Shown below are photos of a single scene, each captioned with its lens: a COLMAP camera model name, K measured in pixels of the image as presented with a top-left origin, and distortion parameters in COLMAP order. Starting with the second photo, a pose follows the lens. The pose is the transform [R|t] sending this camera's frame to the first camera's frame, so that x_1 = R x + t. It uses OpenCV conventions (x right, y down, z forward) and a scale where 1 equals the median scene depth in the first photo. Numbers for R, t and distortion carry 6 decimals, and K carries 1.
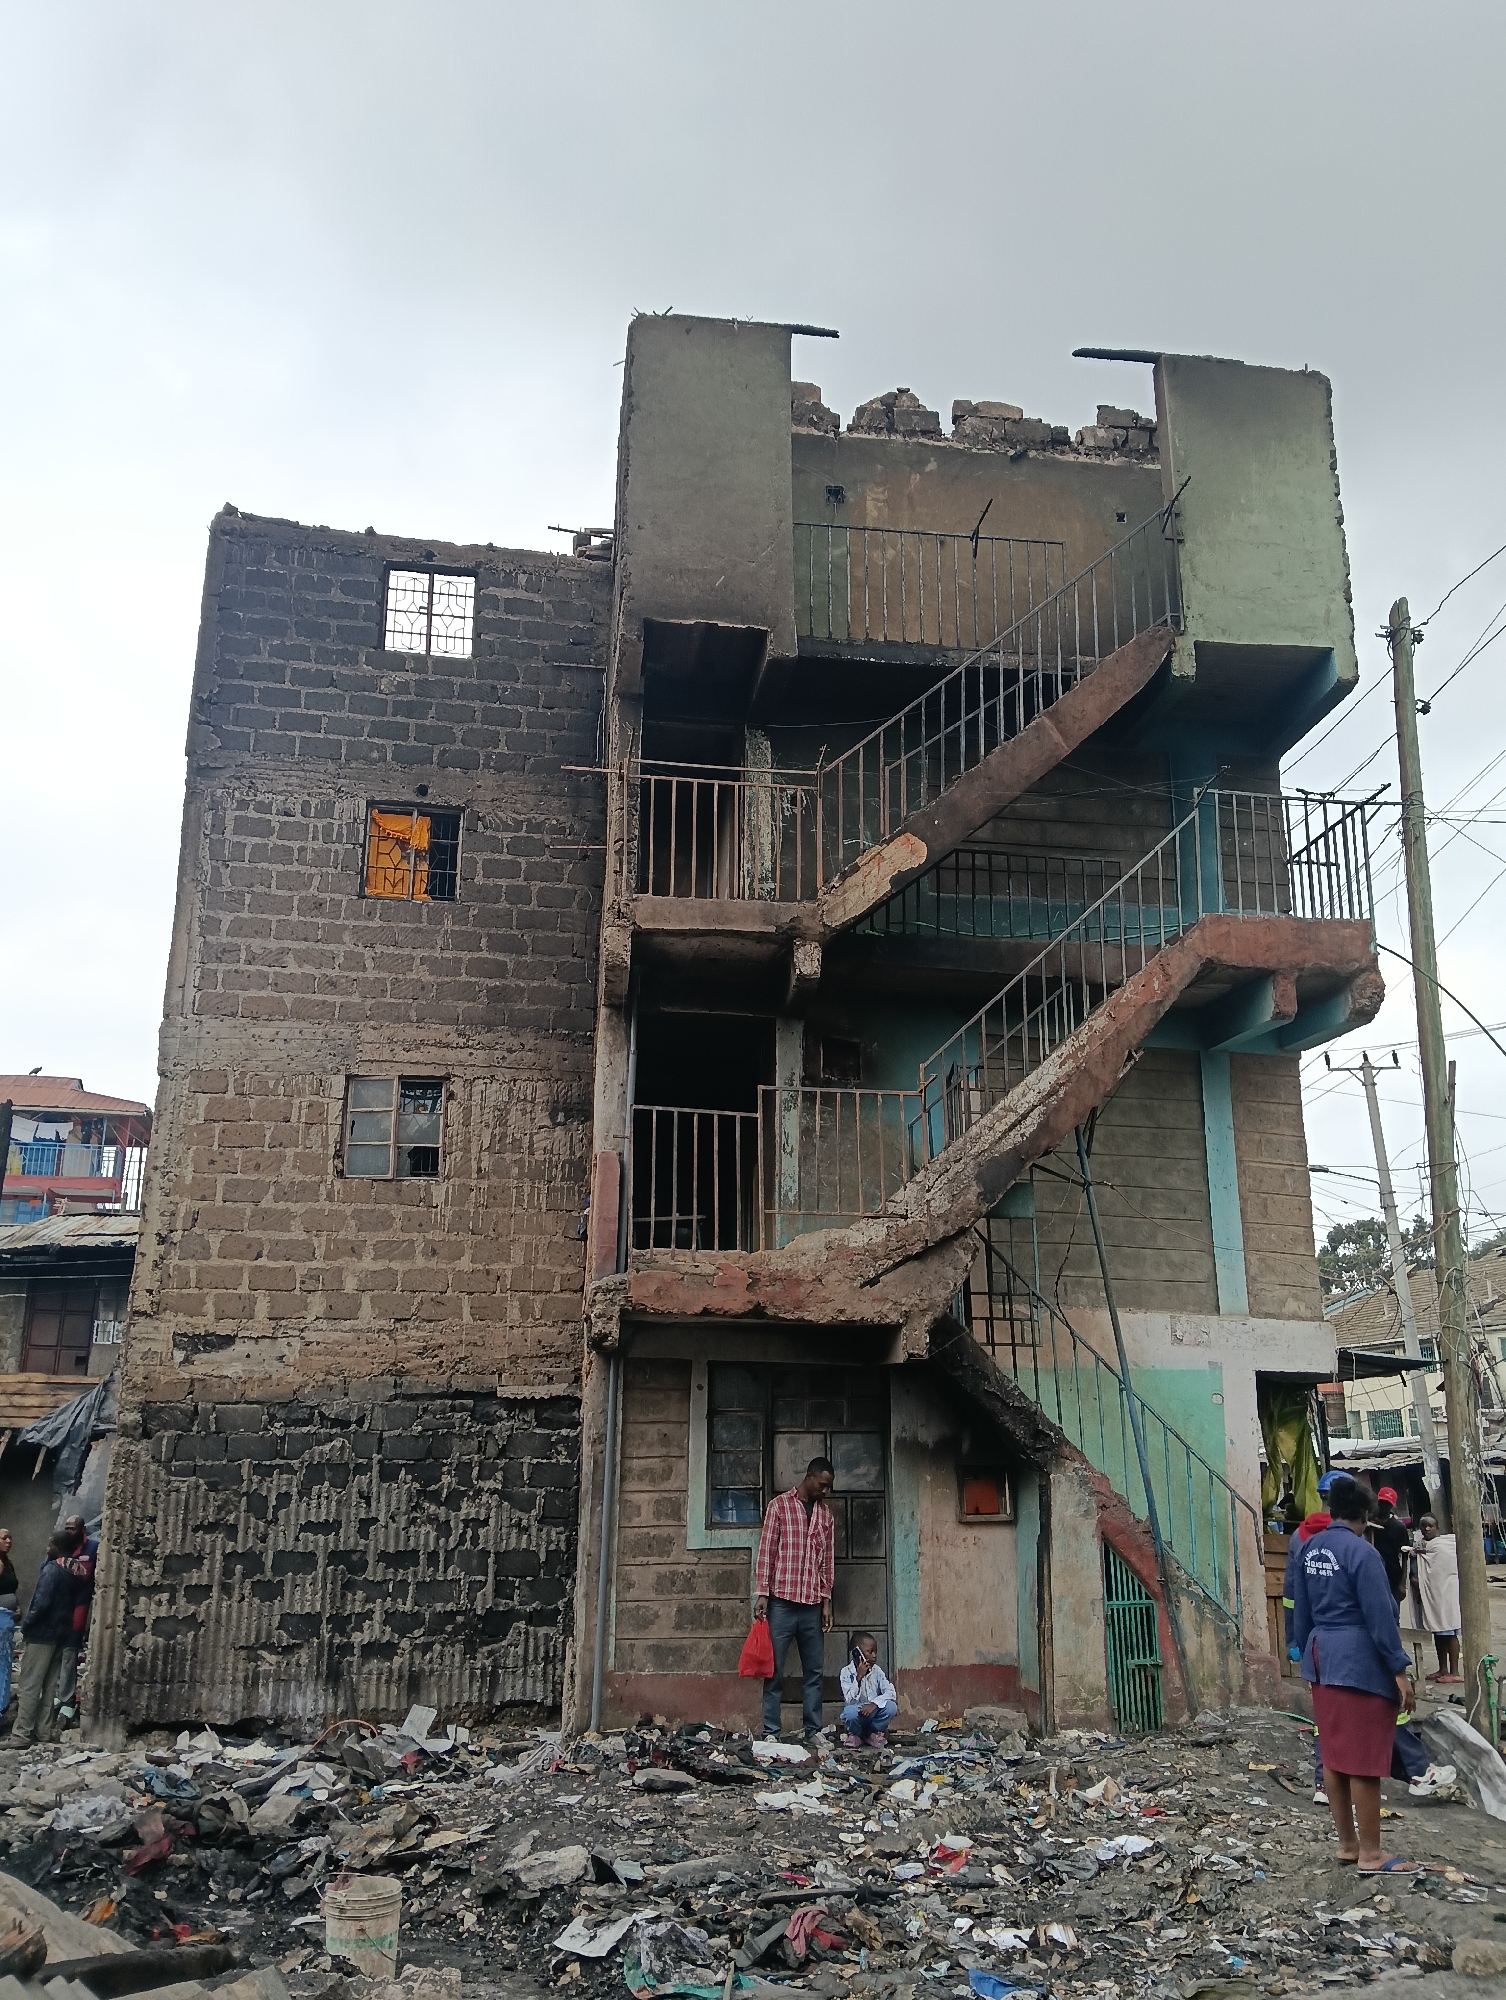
lens RADIAL K [[1639.7, 0, 779.9], [0, 1639.7, 996.9], [0, 0, 1]] dist [0.087878, -0.171463]
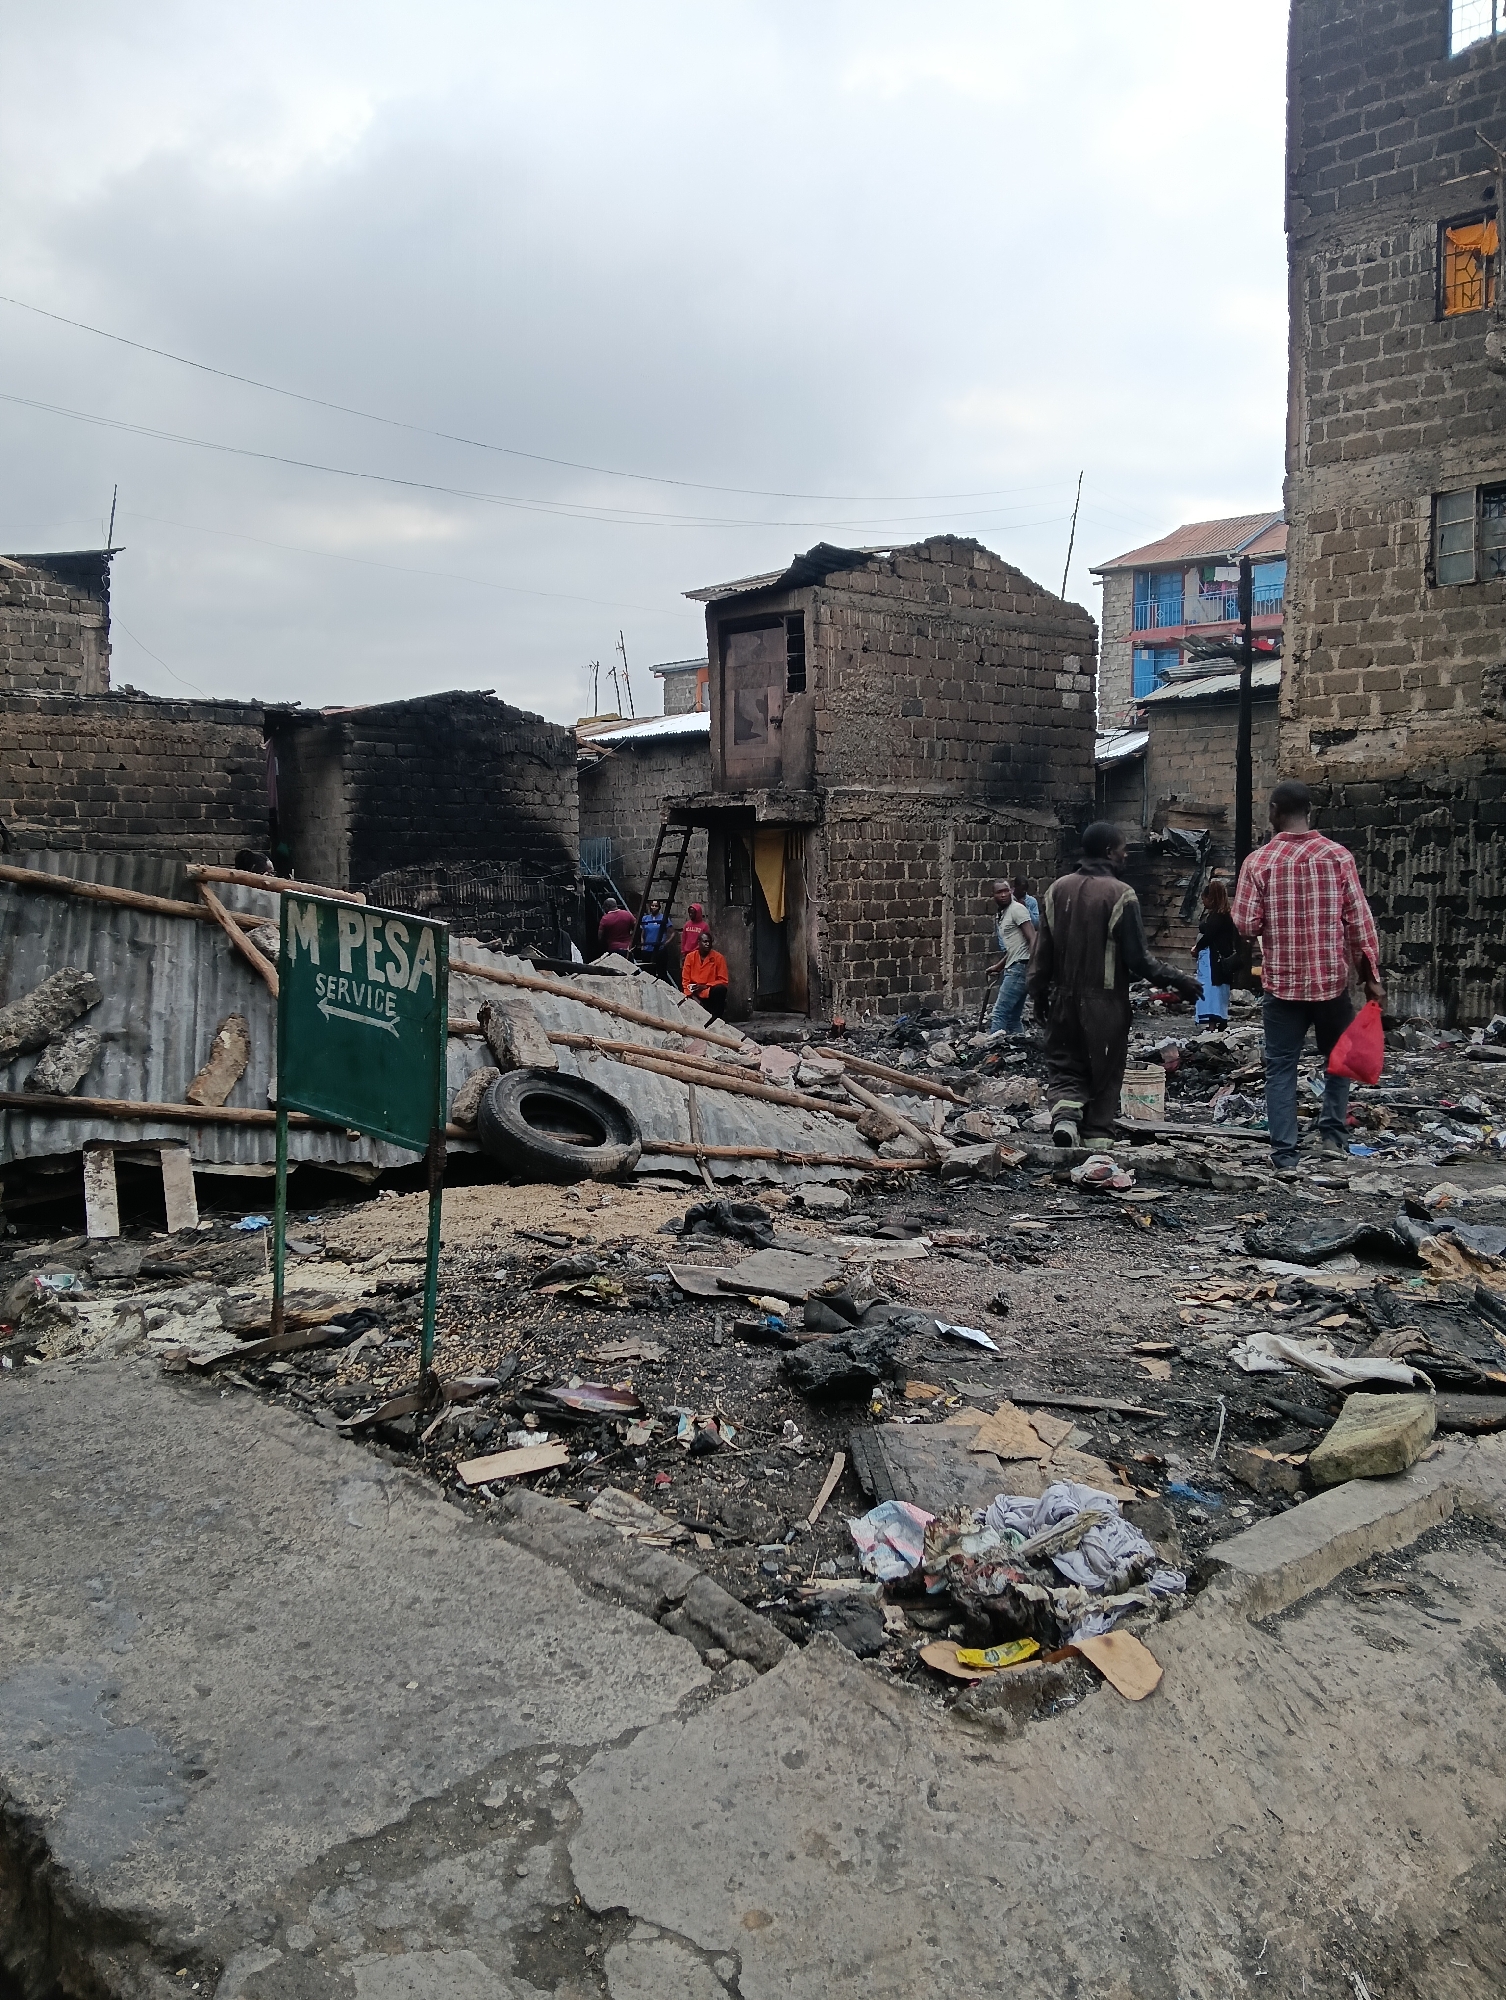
lens RADIAL K [[1639.7, 0, 757.4], [0, 1639.7, 1005.3], [0, 0, 1]] dist [0.087878, -0.171463]
pose [[0.576512, 0.060707, -0.814830, 0.435532], [0.232725, 0.943731, 0.234969, 0.003965], [0.783245, -0.325094, 0.529944, -0.073496]]
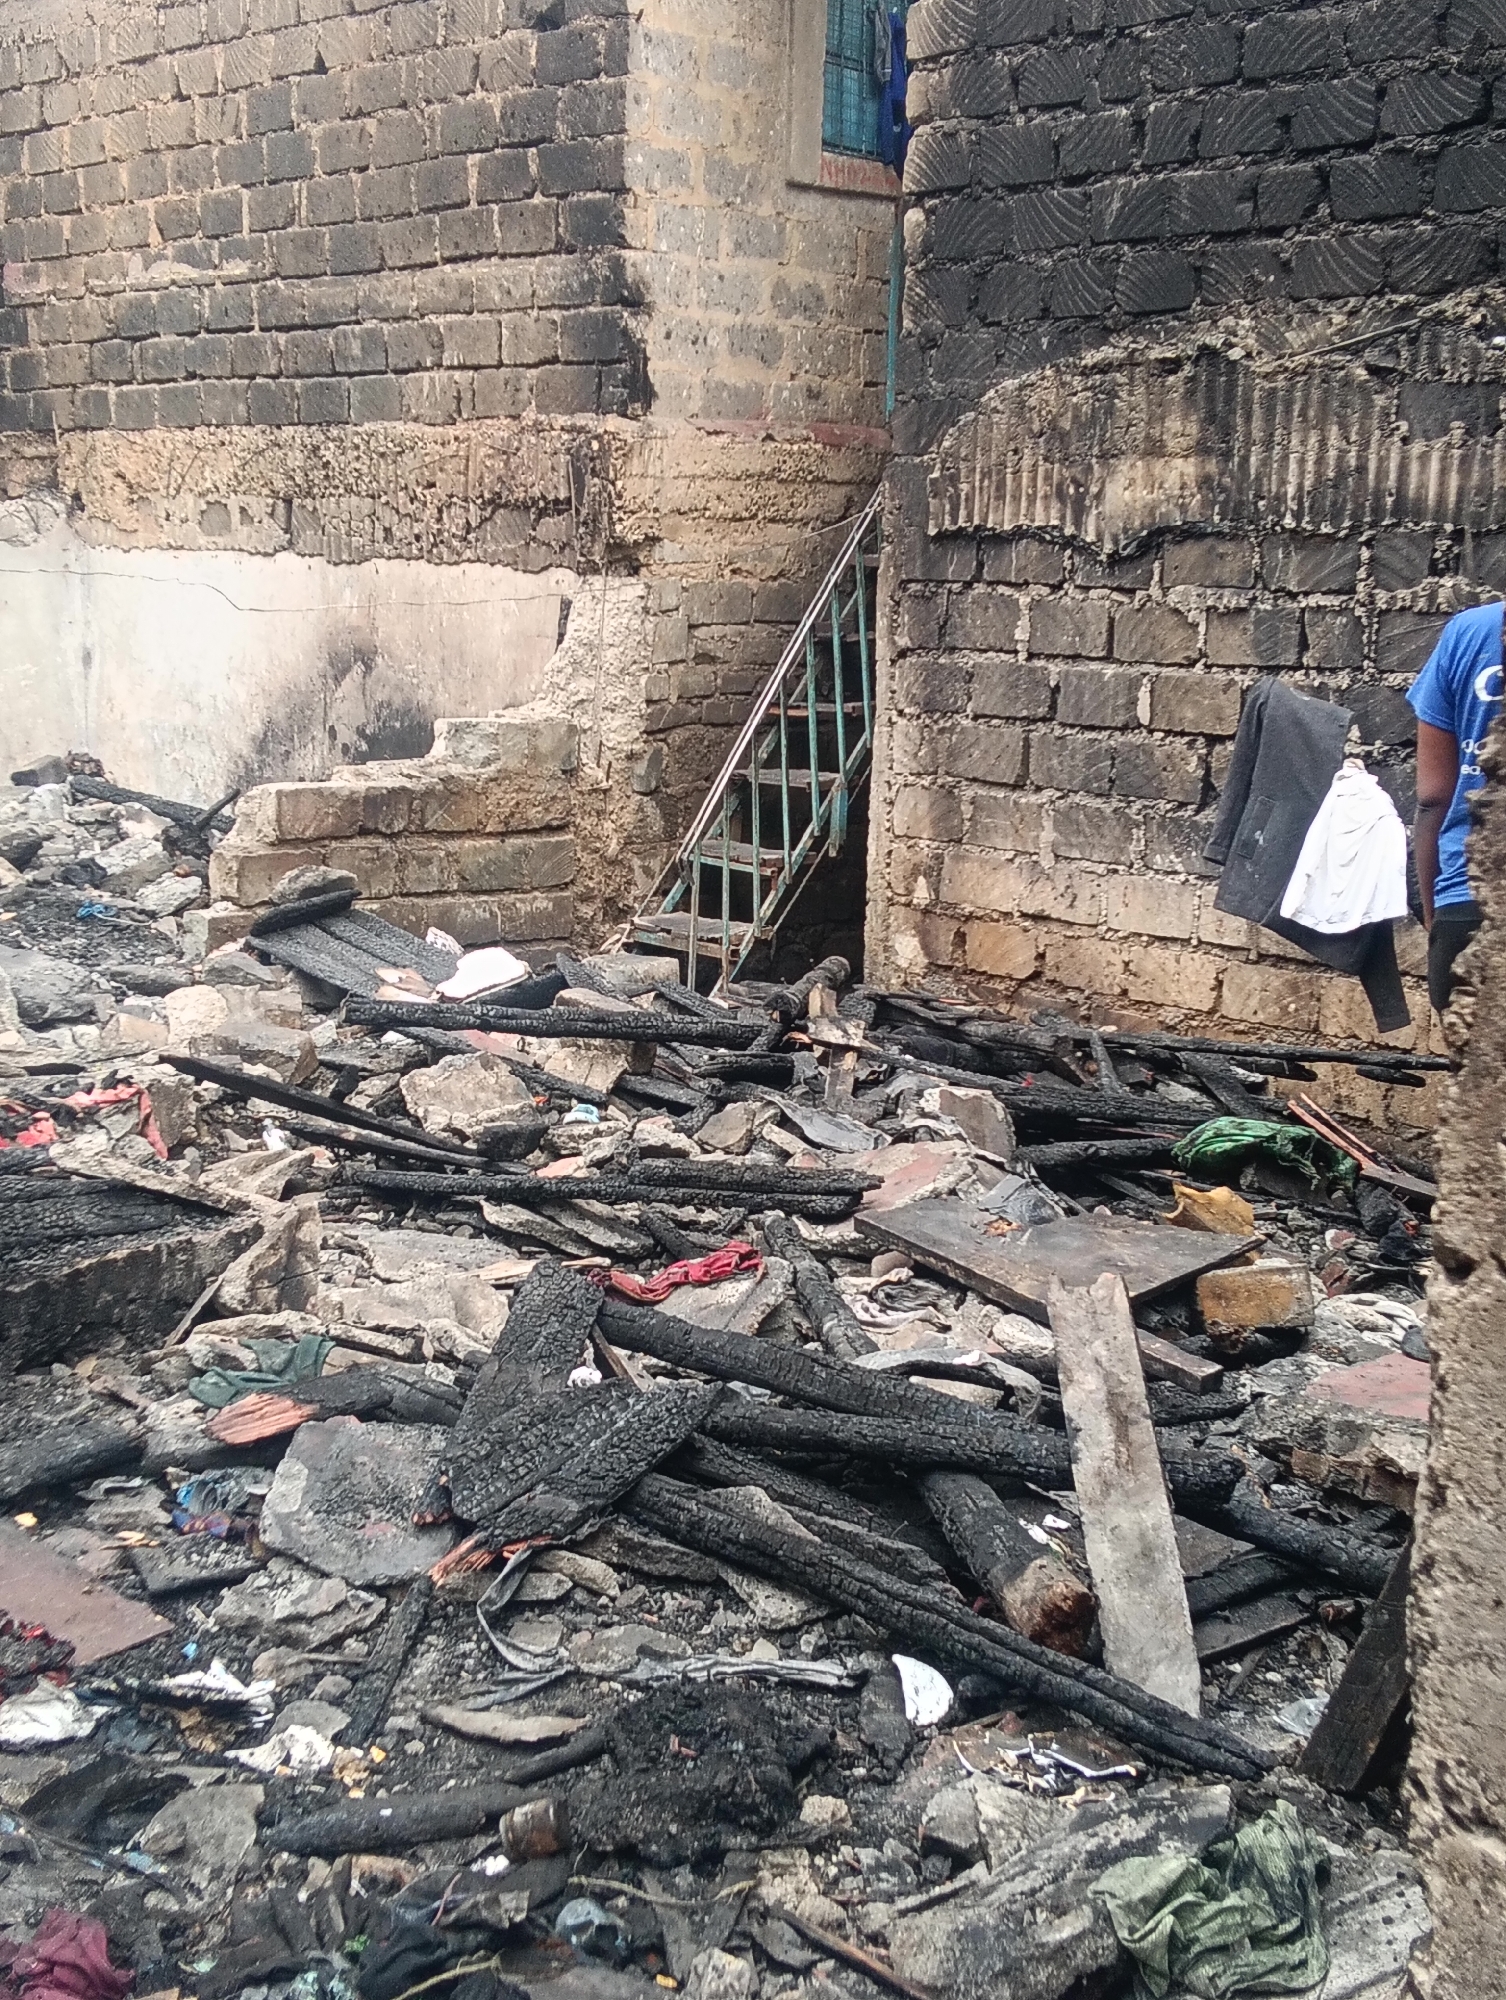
lens RADIAL K [[2612.6, 0, 750.0], [0, 2612.6, 997.3], [0, 0, 1]] dist [0.088438, 0.000000]
pose [[-0.802626, 0.087631, -0.590010, -0.975846], [0.145517, 0.988030, -0.051209, 0.413993], [0.578460, -0.126958, -0.805770, 1.212306]]
